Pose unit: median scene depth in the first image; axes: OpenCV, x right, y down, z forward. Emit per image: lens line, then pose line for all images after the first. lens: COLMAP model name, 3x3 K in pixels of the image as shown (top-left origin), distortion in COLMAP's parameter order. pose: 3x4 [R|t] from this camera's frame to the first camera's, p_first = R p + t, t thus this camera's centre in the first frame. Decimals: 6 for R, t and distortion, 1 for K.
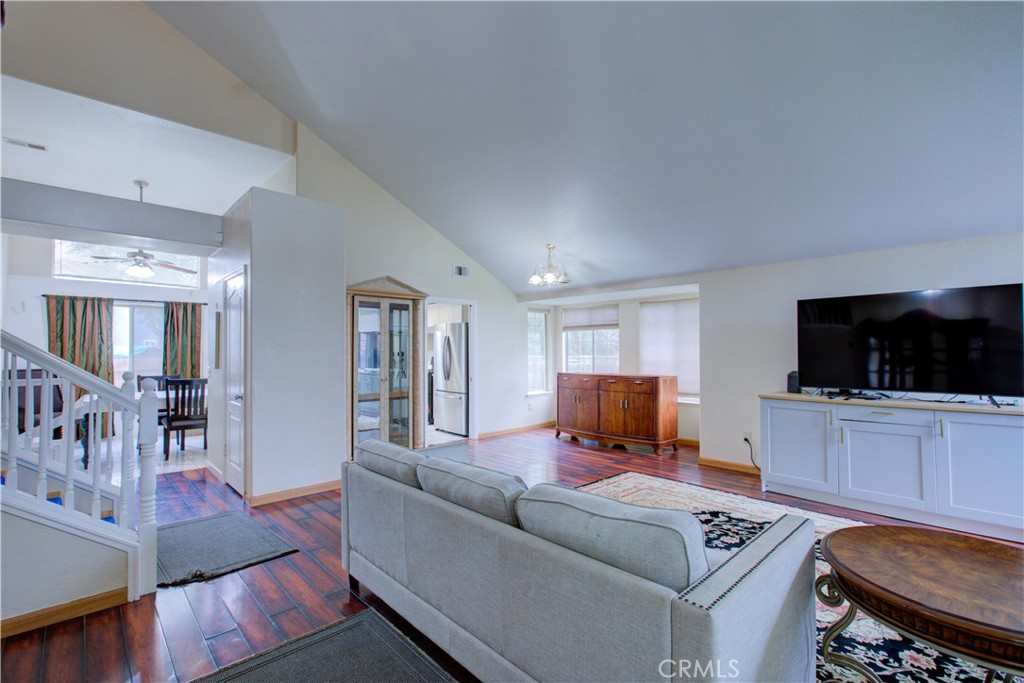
lens RADIAL K [[480.4, 0, 497.5], [0, 480.4, 340.4], [0, 0, 1]] dist [-0.007689, 0.002545]
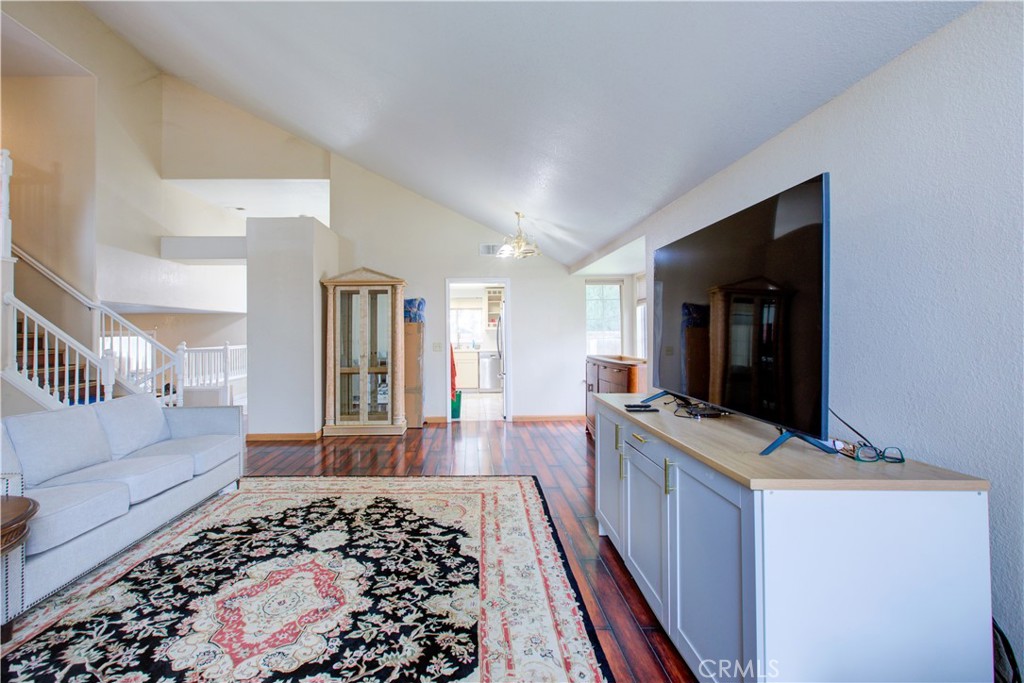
lens RADIAL K [[480.4, 0, 448.2], [0, 480.4, 325.6], [0, 0, 1]] dist [-0.007689, 0.002545]
pose [[0.728063, -0.009824, -0.685440, 0.680578], [0.019972, 0.999777, 0.006884, 0.004158], [0.685219, -0.018702, 0.728097, 0.275498]]
